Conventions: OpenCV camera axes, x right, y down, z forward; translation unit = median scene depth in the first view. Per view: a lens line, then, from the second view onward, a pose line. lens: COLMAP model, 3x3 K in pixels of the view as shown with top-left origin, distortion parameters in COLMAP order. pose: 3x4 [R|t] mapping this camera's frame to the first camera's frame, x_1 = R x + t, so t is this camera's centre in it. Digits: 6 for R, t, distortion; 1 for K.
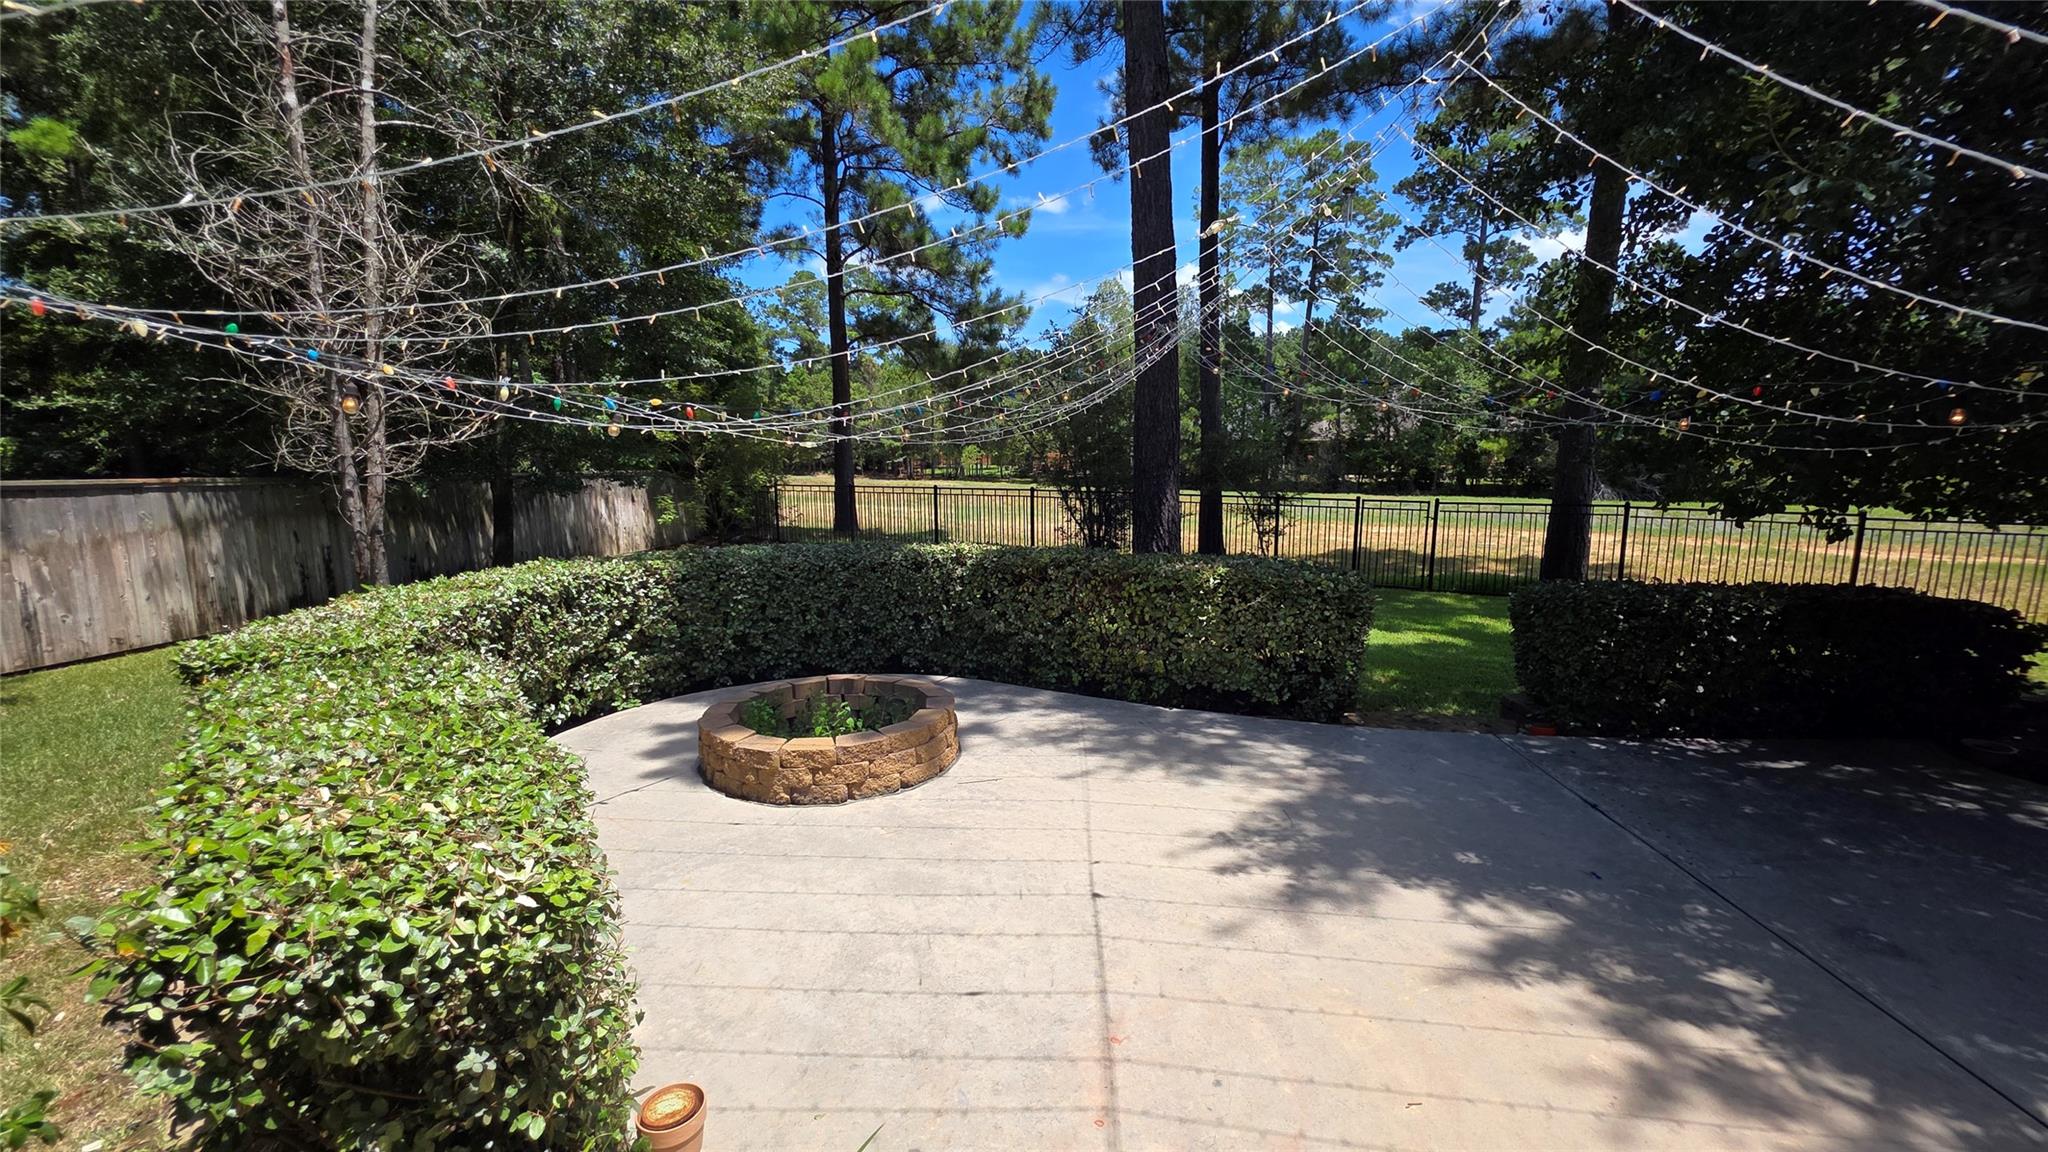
lens RADIAL K [[809.5, 0, 1025.6], [0, 809.5, 576.7], [0, 0, 1]] dist [0.001407, 0.000026]
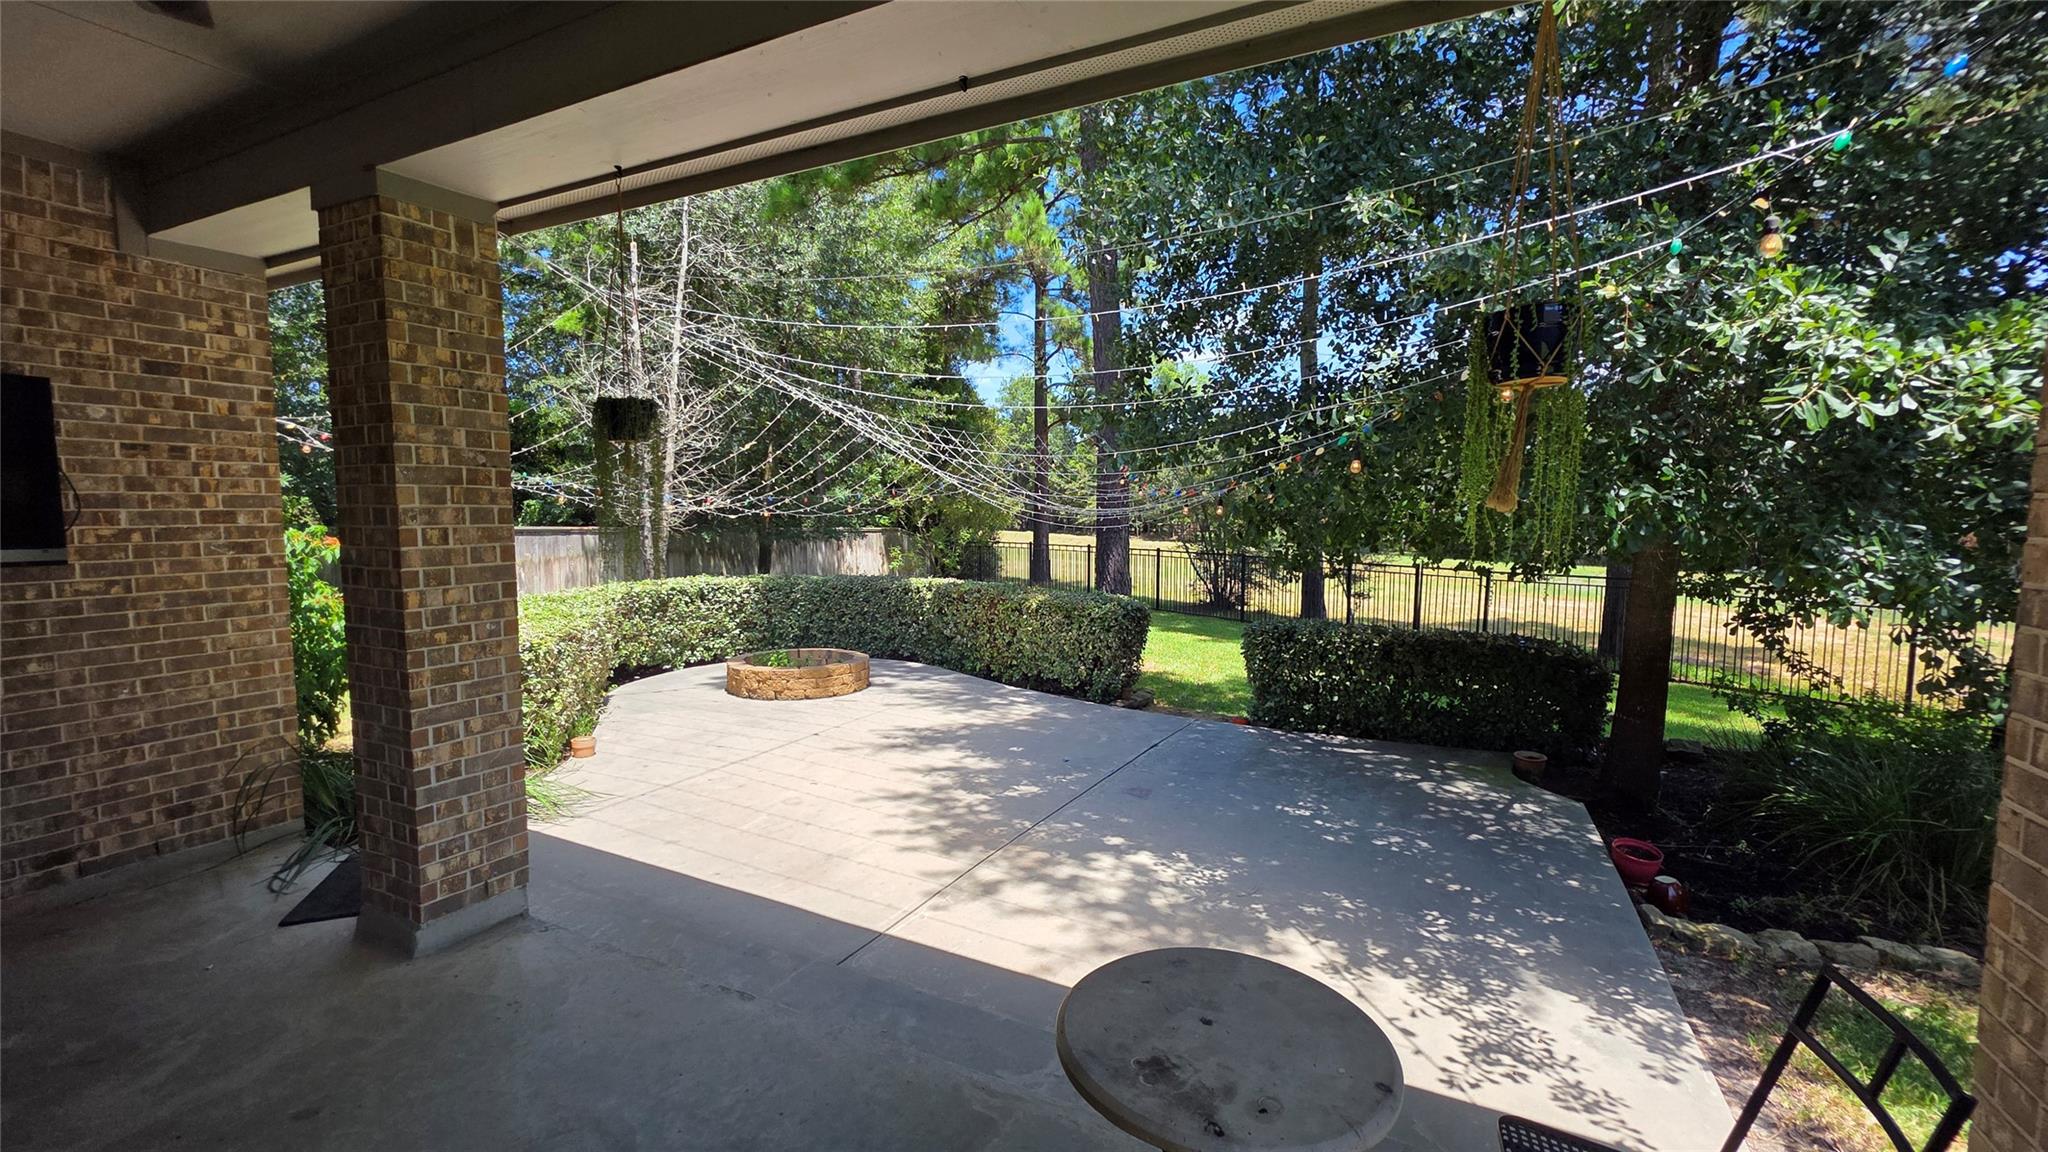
lens RADIAL K [[809.5, 0, 1025.6], [0, 809.5, 576.7], [0, 0, 1]] dist [0.001407, 0.000026]
pose [[0.929355, 0.039502, -0.367067, 0.793947], [-0.067151, 0.995761, -0.062858, 0.052054], [0.363028, 0.083067, 0.928068, -0.449286]]
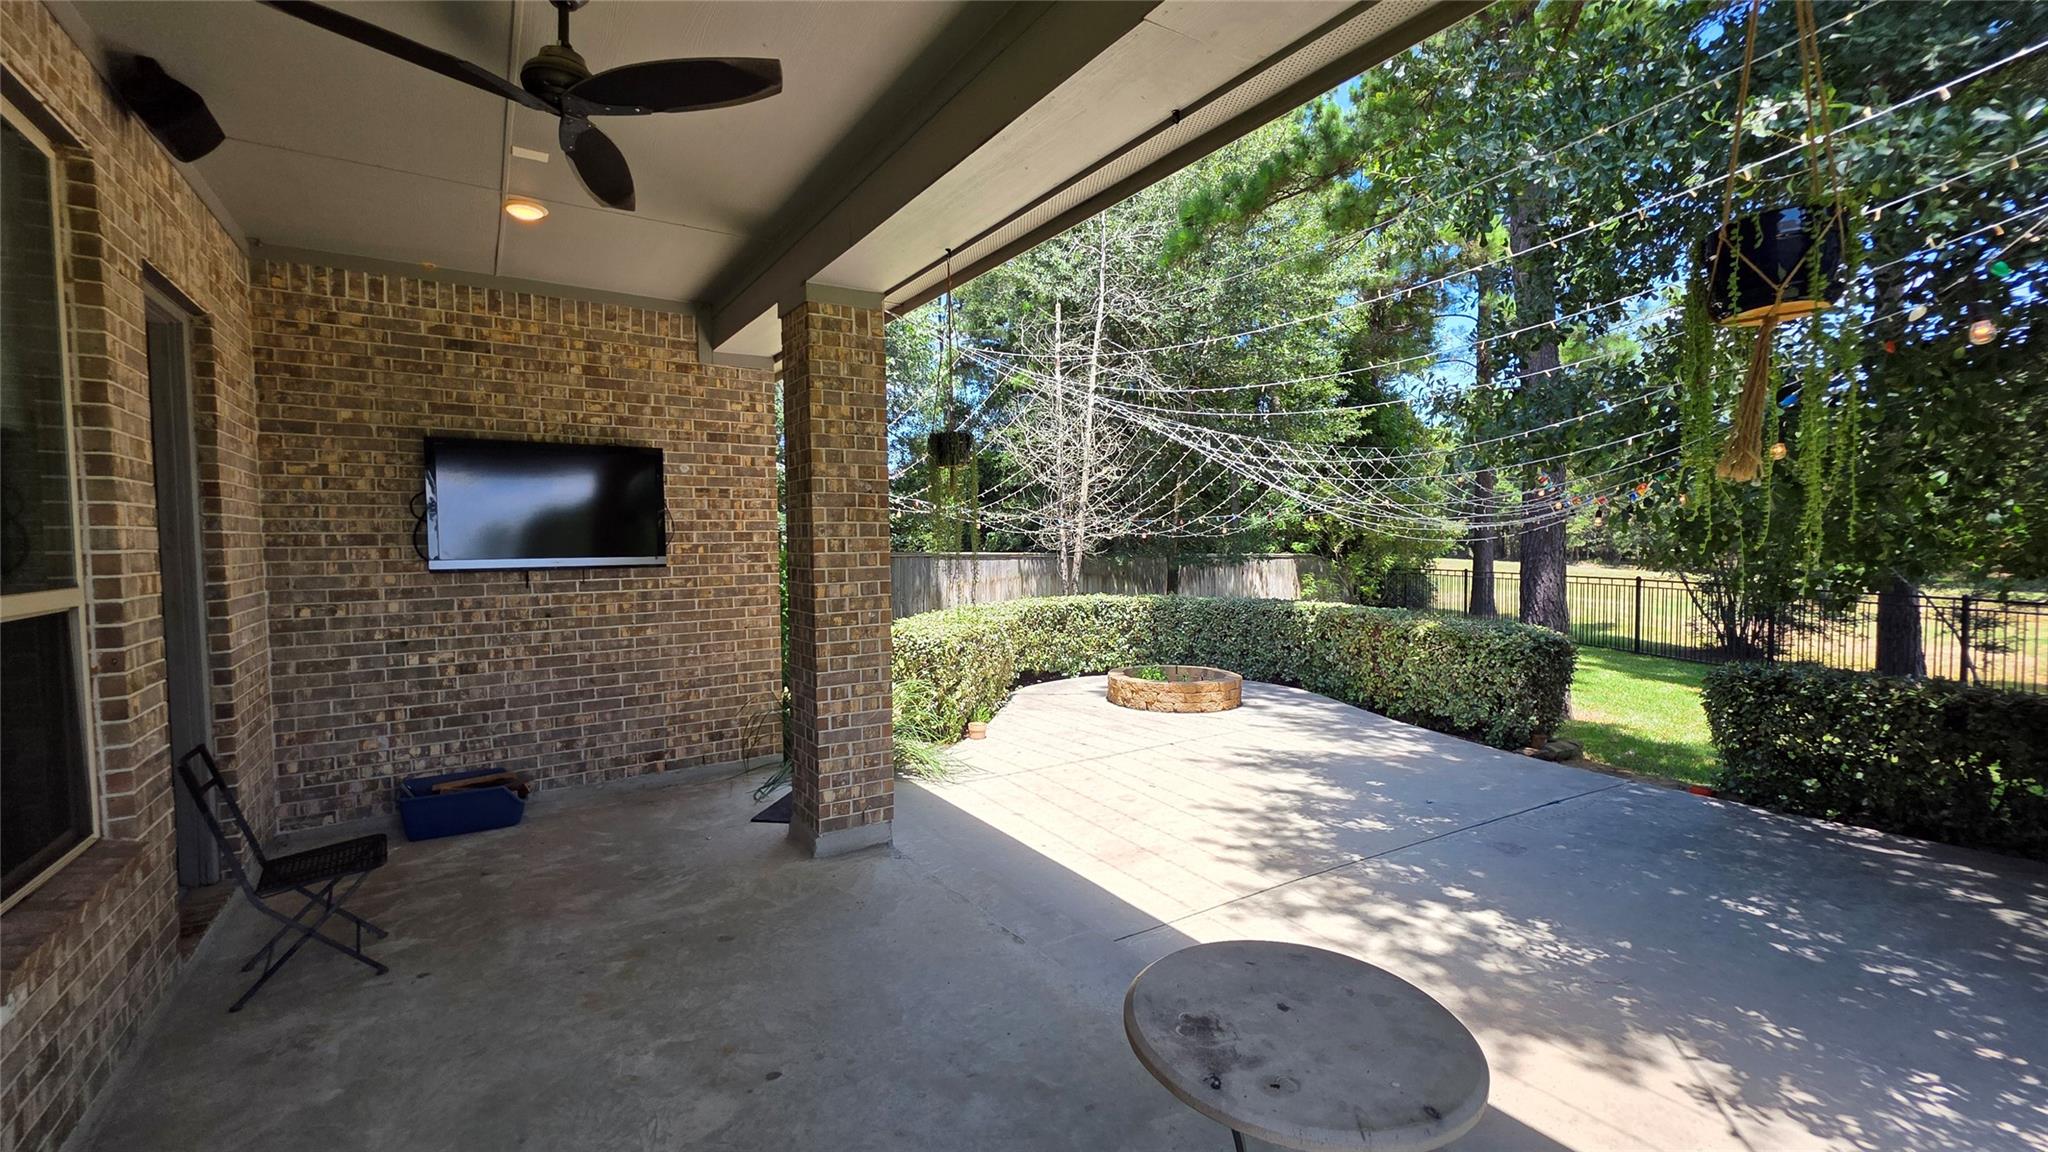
lens RADIAL K [[807.0, 0, 1031.8], [0, 807.0, 577.8], [0, 0, 1]] dist [0.001282, 0.000456]
pose [[0.630901, 0.036399, -0.775009, 0.897907], [-0.117097, 0.991924, -0.048737, 0.061312], [0.766976, 0.121499, 0.630068, -0.413403]]
